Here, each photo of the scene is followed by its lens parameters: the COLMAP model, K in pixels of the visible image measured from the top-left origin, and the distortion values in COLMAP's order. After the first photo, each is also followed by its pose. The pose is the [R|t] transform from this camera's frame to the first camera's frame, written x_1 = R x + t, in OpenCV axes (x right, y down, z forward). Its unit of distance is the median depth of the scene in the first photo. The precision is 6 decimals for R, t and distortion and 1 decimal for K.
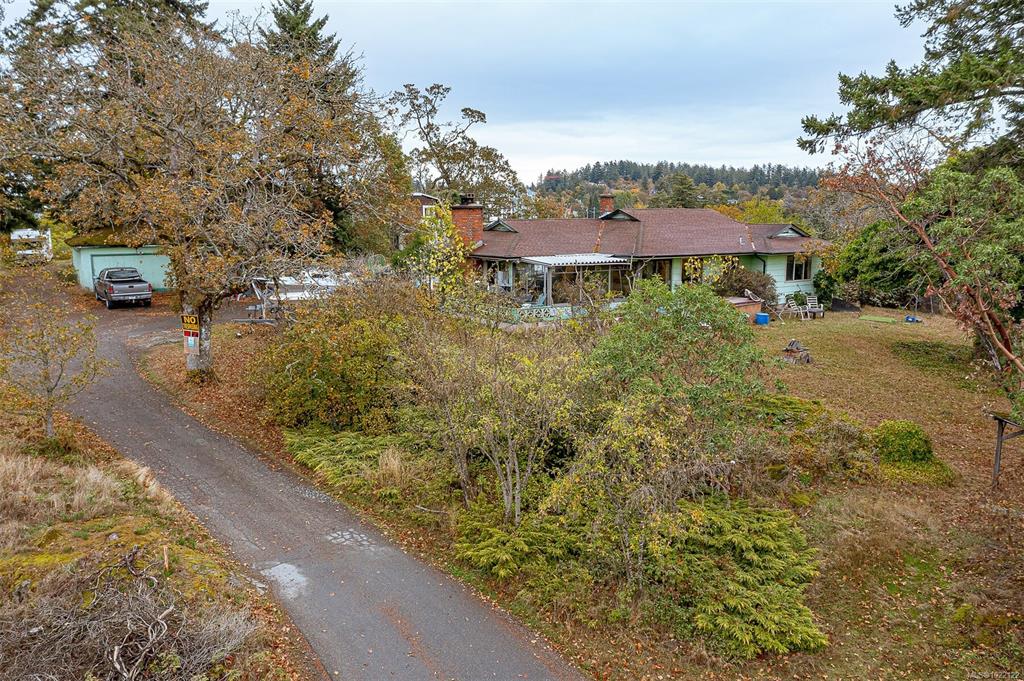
lens RADIAL K [[803.1, 0, 510.3], [0, 803.1, 348.1], [0, 0, 1]] dist [-0.016637, -0.000285]
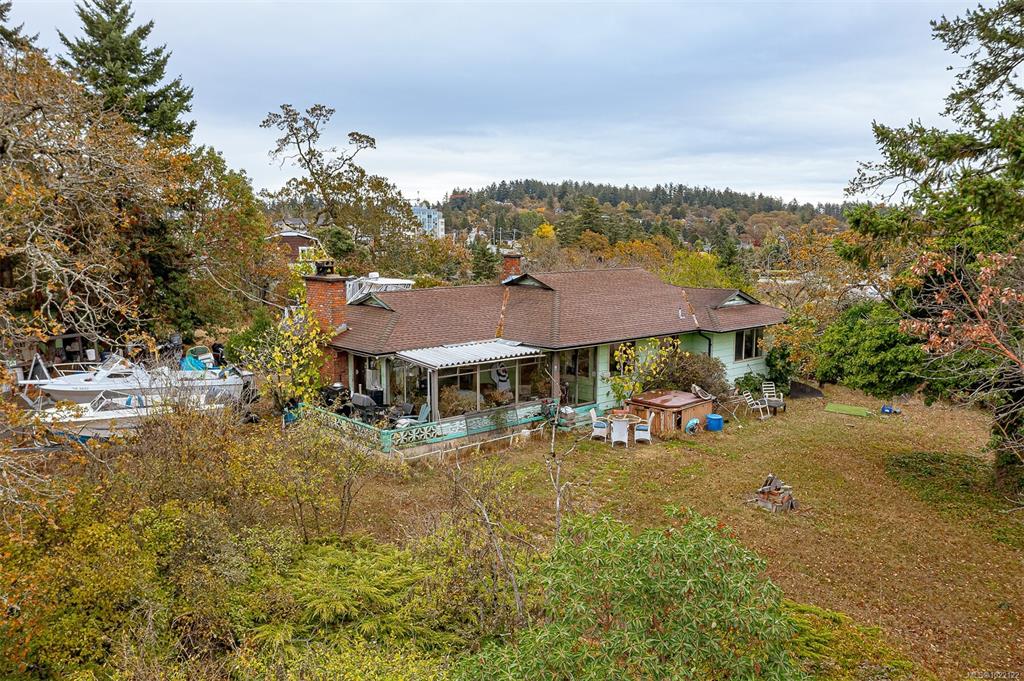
lens RADIAL K [[810.5, 0, 512.0], [0, 810.5, 340.5], [0, 0, 1]] dist [-0.019677, 0.002344]
pose [[0.993230, -0.016042, 0.115053, 0.015927], [0.019699, 0.999334, -0.030723, -0.047086], [-0.114484, 0.032782, 0.992884, 0.121643]]
